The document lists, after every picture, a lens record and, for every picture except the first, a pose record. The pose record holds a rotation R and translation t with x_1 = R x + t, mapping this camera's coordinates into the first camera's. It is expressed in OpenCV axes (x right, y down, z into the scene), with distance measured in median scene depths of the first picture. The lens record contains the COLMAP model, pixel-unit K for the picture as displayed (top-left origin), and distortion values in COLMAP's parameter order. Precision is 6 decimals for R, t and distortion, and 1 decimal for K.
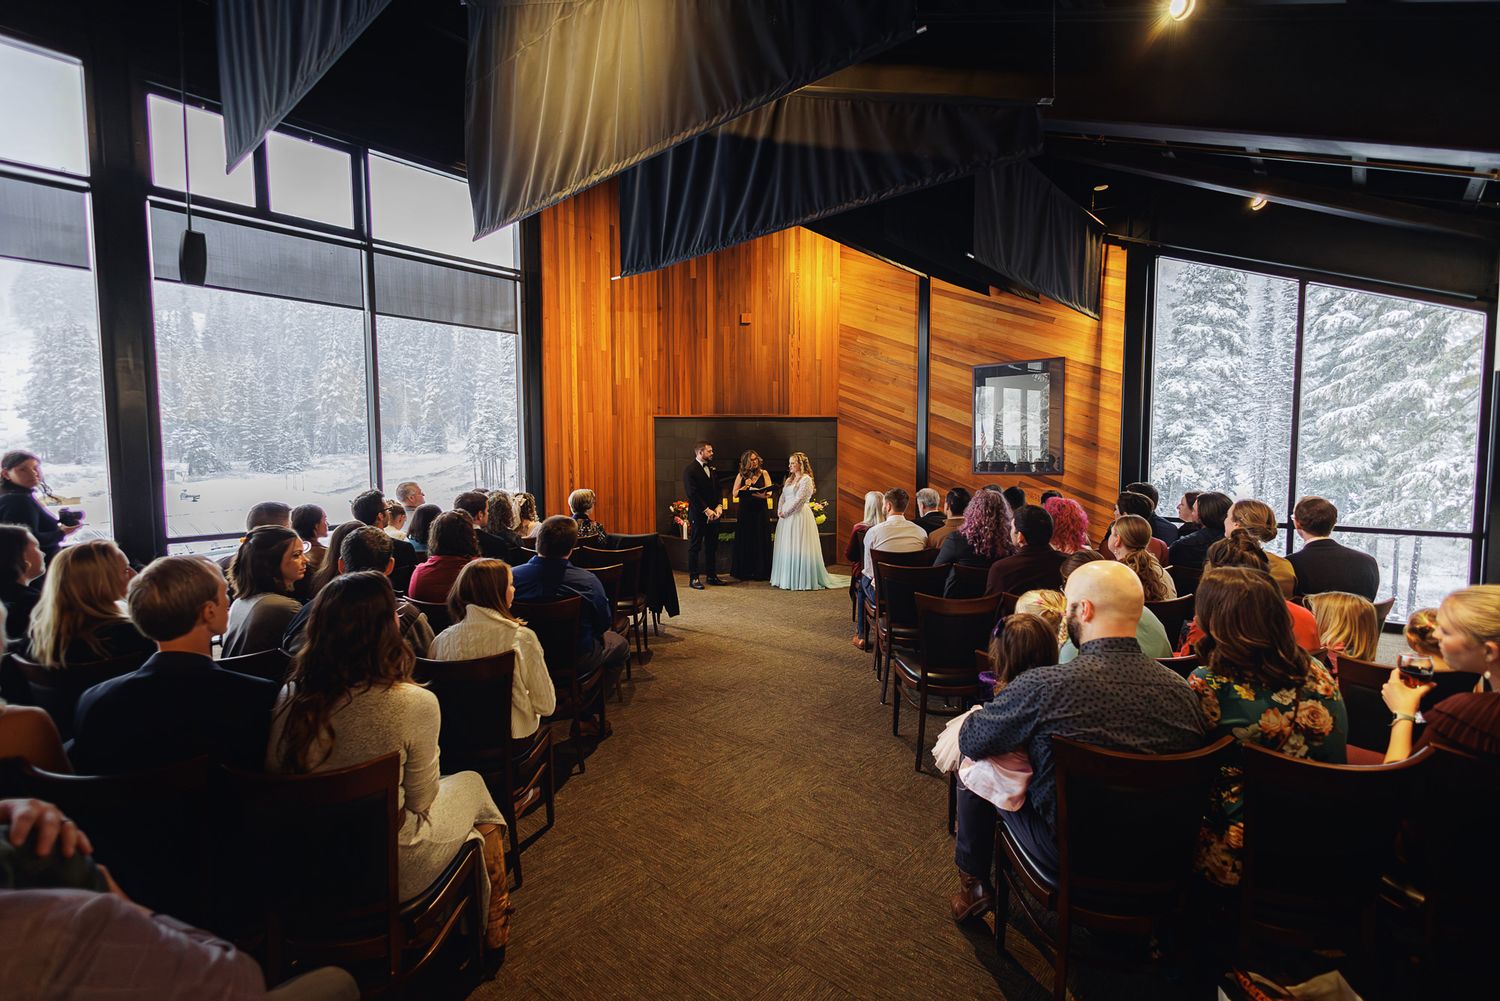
lens RADIAL K [[699.3, 0, 754.2], [0, 699.3, 504.9], [0, 0, 1]] dist [0.000913, 0.000018]
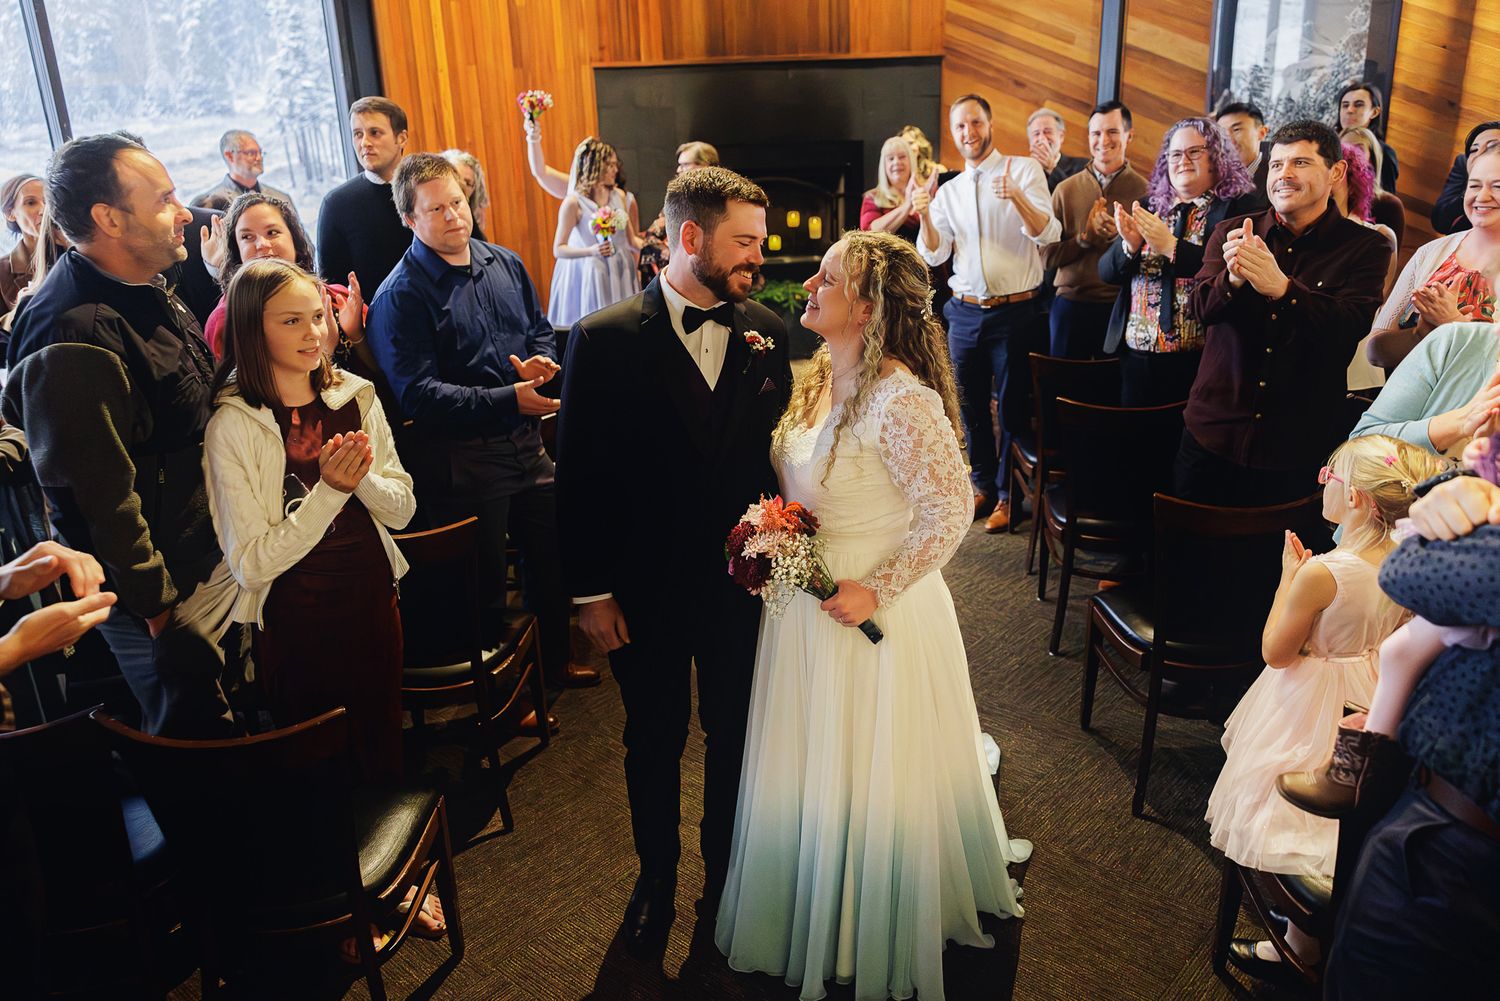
lens RADIAL K [[1161.7, 0, 757.2], [0, 1161.7, 502.0], [0, 0, 1]] dist [0.001303, 0.004453]
pose [[0.999487, -0.025598, -0.019271, -0.011576], [0.029692, 0.966003, 0.256820, -0.030784], [0.012042, -0.257261, 0.966267, 0.073406]]
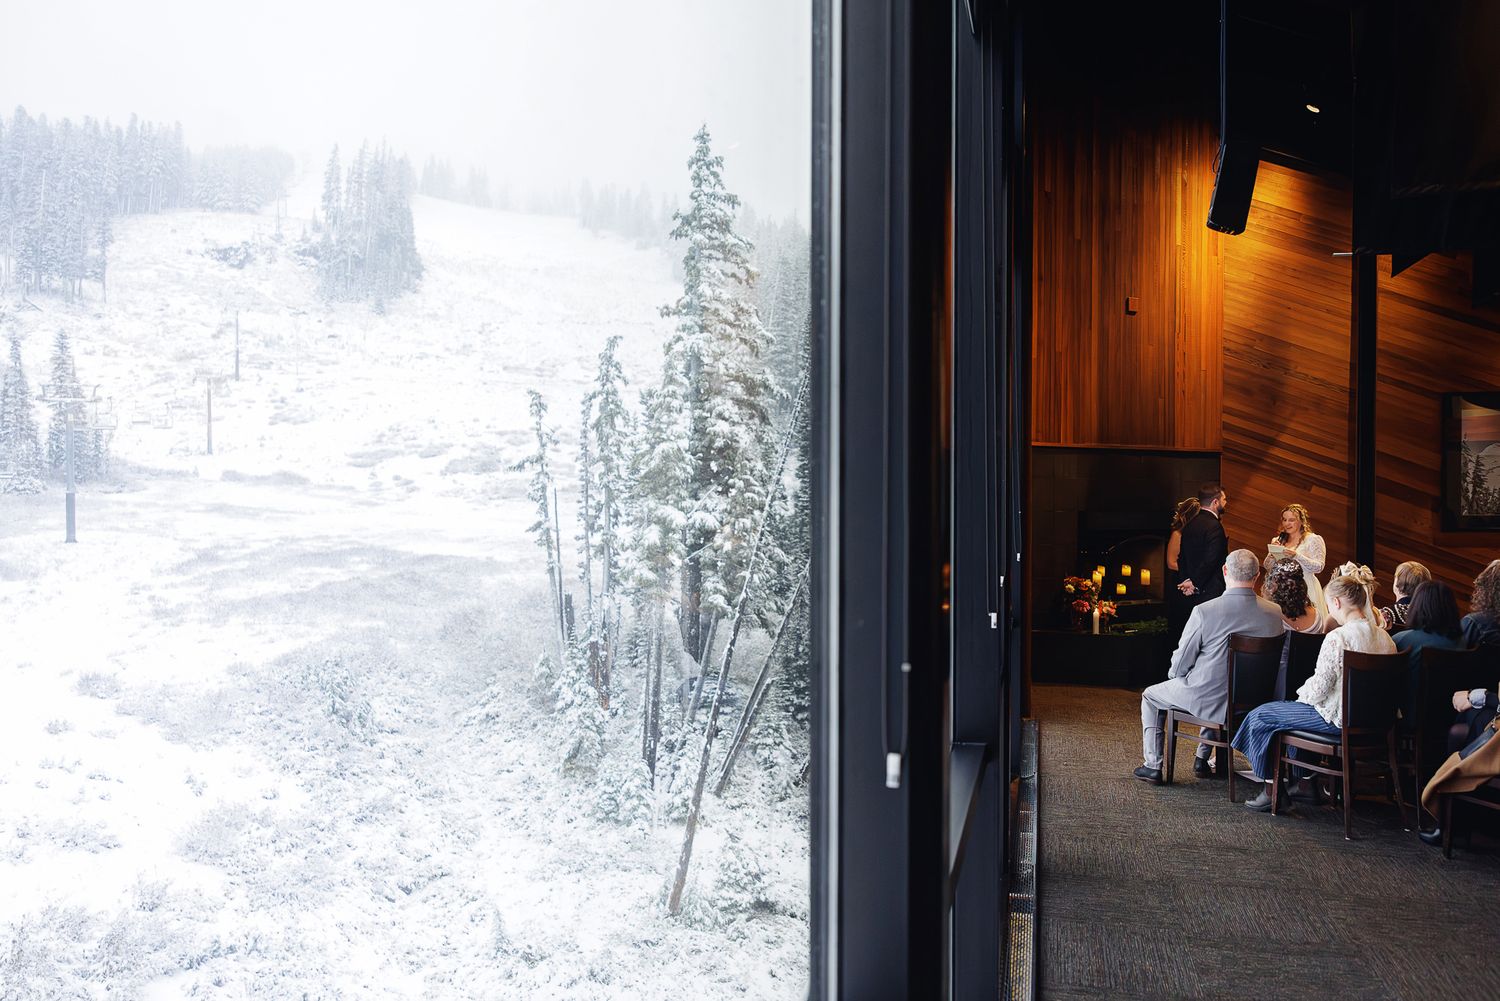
lens RADIAL K [[1161.7, 0, 745.1], [0, 1161.7, 498.1], [0, 0, 1]] dist [0.001303, 0.004453]
pose [[0.888002, -0.000026, 0.459839, -0.859024], [0.028913, 0.998024, -0.055778, -0.027764], [-0.458929, 0.062827, 0.886249, 0.186313]]
